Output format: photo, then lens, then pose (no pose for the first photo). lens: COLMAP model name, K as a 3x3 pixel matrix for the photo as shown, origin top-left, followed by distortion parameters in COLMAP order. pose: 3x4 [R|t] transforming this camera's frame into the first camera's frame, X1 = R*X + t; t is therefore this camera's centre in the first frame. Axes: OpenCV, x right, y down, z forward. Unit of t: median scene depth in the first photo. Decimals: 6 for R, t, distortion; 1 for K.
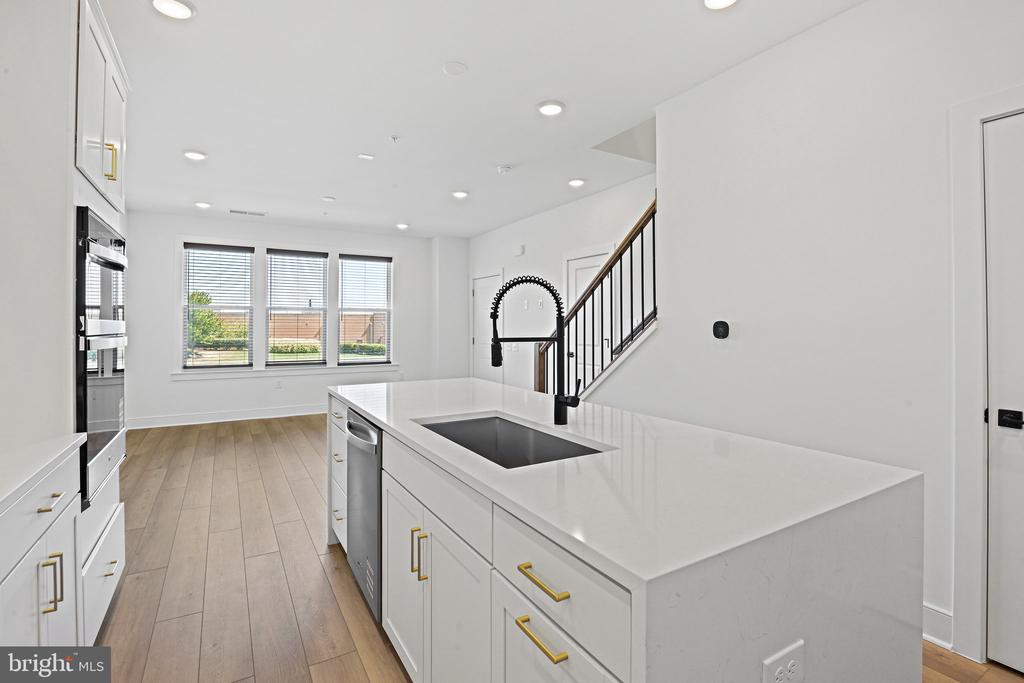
lens RADIAL K [[483.9, 0, 512.6], [0, 483.9, 325.7], [0, 0, 1]] dist [-0.004011, -0.000471]
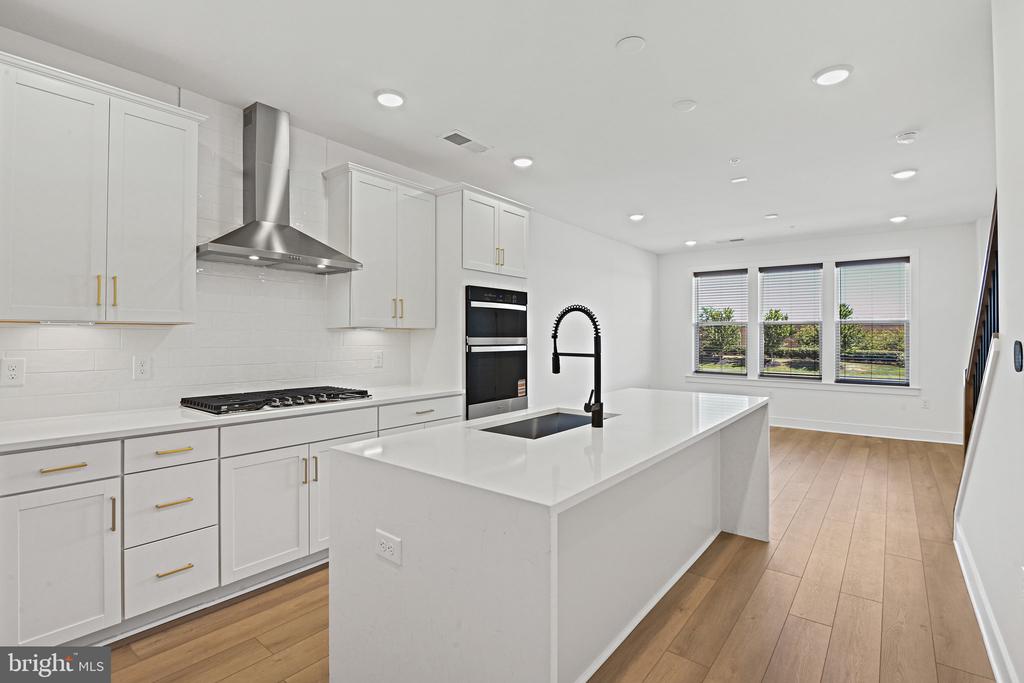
lens RADIAL K [[483.9, 0, 512.6], [0, 483.9, 325.7], [0, 0, 1]] dist [-0.004011, -0.000471]
pose [[0.360742, -0.019739, -0.932457, 0.378469], [-0.001945, 0.999758, -0.021916, -0.006372], [0.932664, 0.009720, 0.360616, 0.122463]]
